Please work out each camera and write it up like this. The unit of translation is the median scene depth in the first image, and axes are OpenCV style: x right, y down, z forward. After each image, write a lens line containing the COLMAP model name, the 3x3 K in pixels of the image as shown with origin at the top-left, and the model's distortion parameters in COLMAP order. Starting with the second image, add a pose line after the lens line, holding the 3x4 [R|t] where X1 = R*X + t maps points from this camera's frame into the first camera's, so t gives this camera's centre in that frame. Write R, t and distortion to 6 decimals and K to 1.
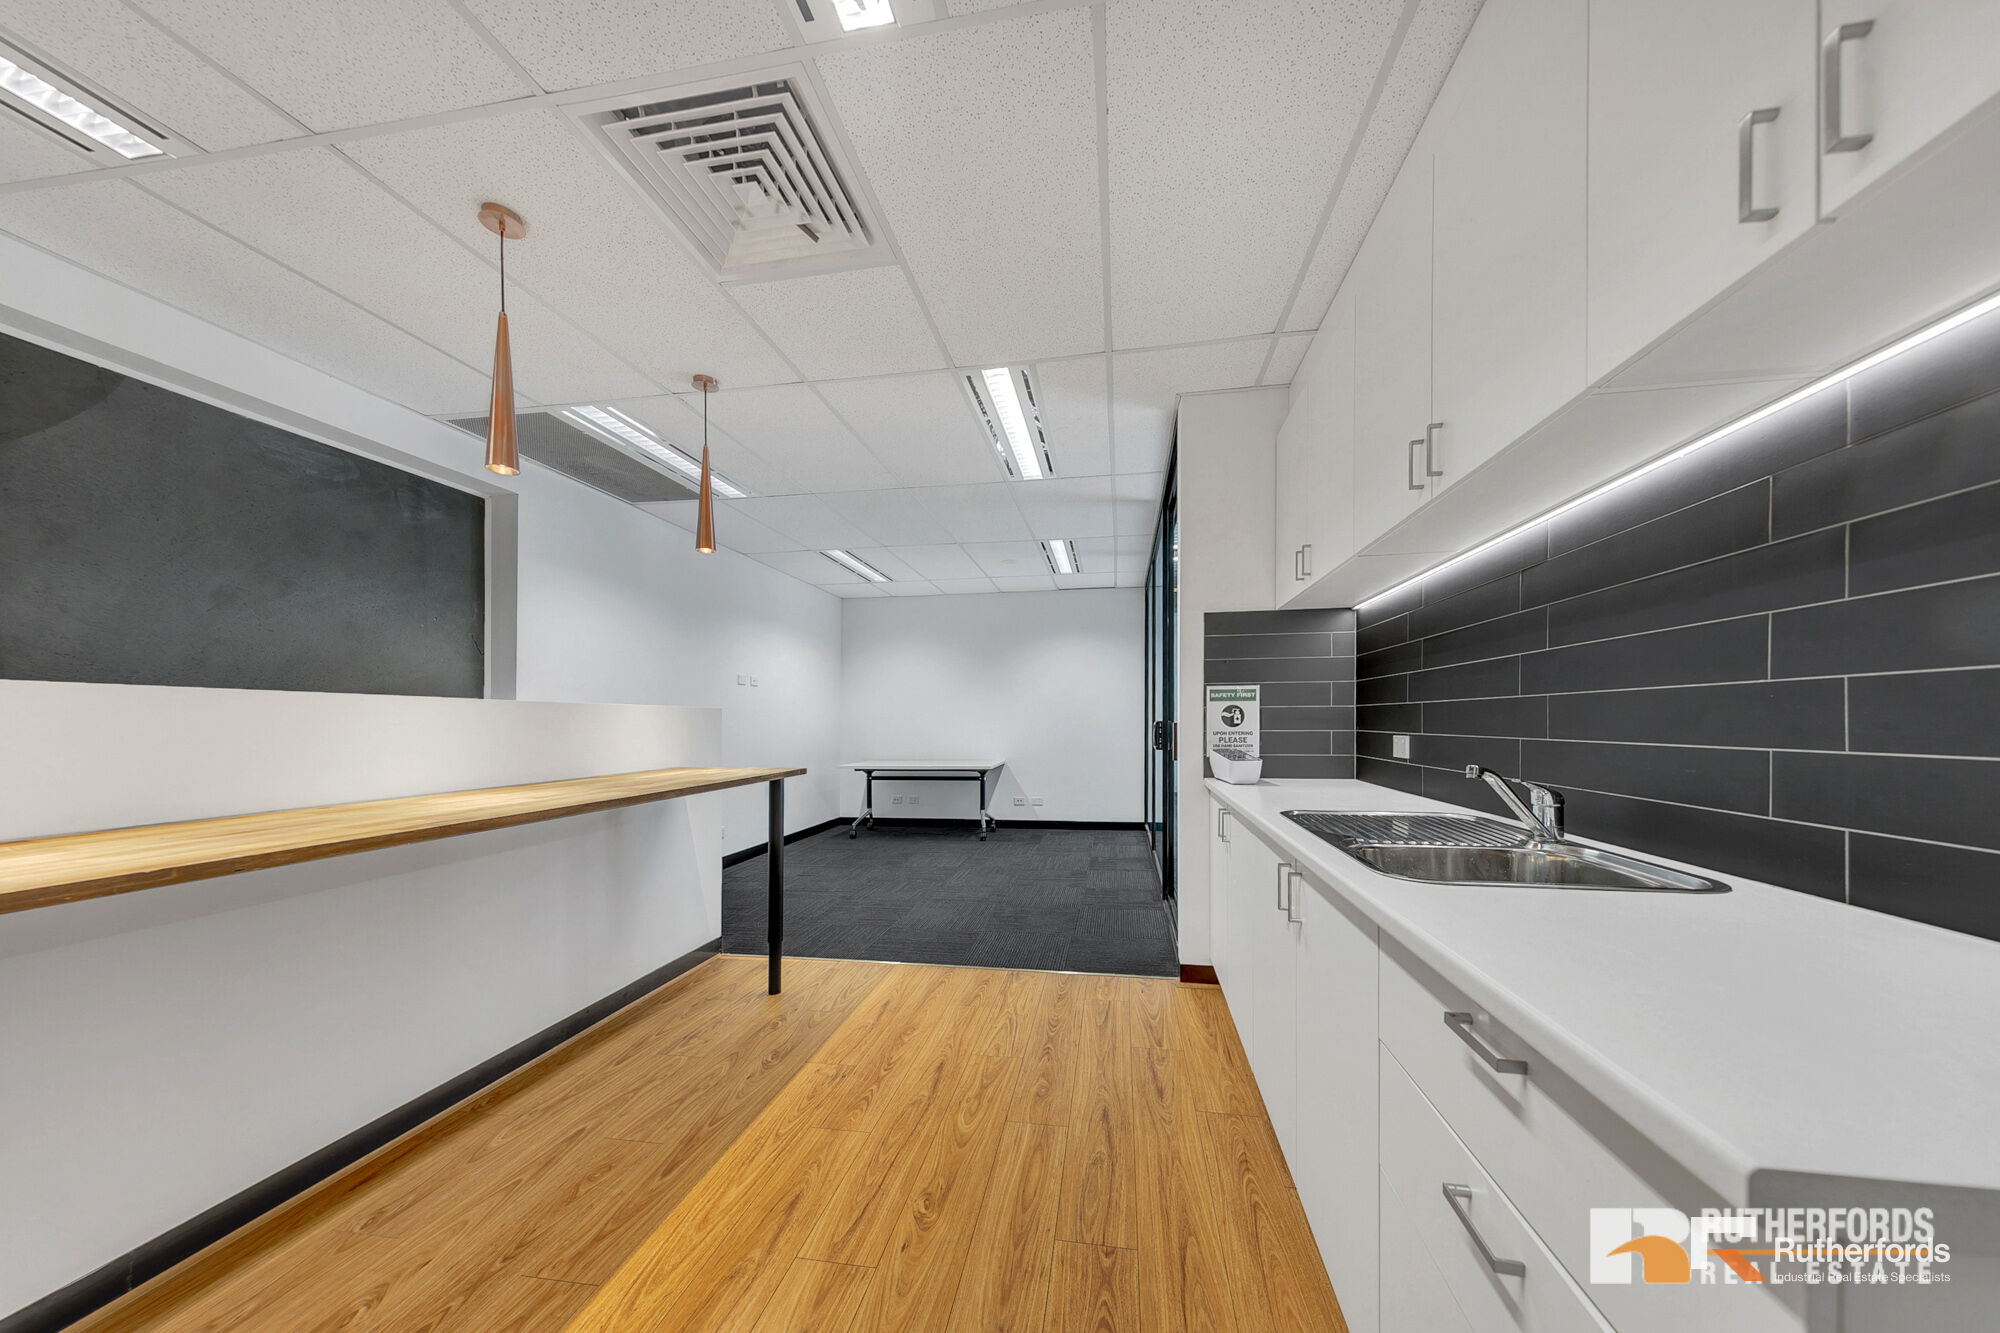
lens RADIAL K [[697.5, 0, 997.9], [0, 697.5, 718.0], [0, 0, 1]] dist [-0.000145, -0.000042]
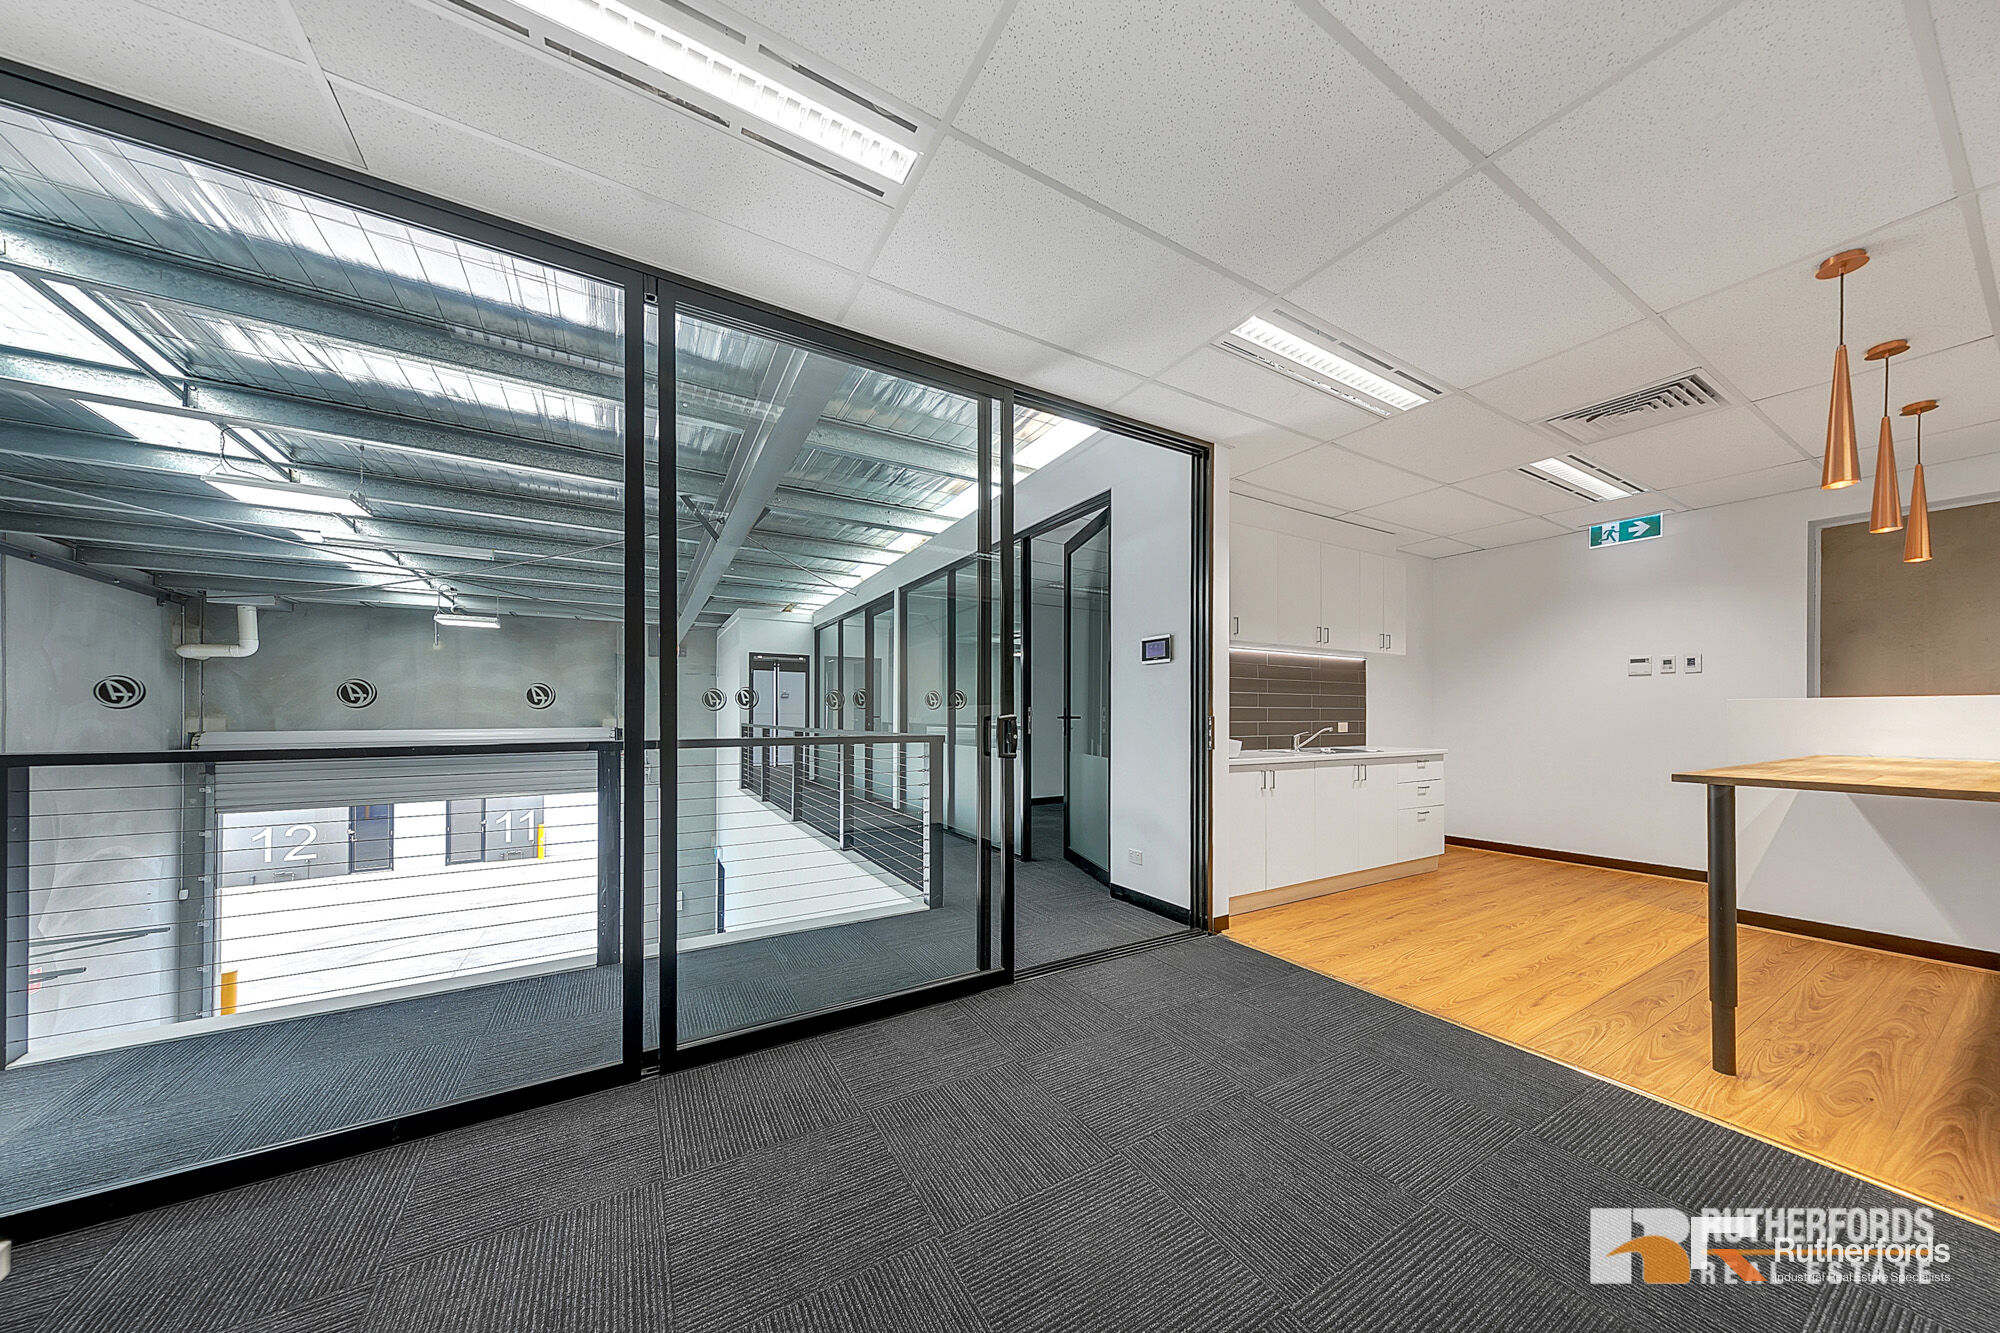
lens RADIAL K [[697.5, 0, 997.9], [0, 697.5, 718.0], [0, 0, 1]] dist [-0.000145, -0.000042]
pose [[-0.693033, 0.006521, 0.720876, -0.378125], [0.005768, 0.999977, -0.003500, 0.019037], [-0.720883, 0.001732, -0.693055, 2.429314]]
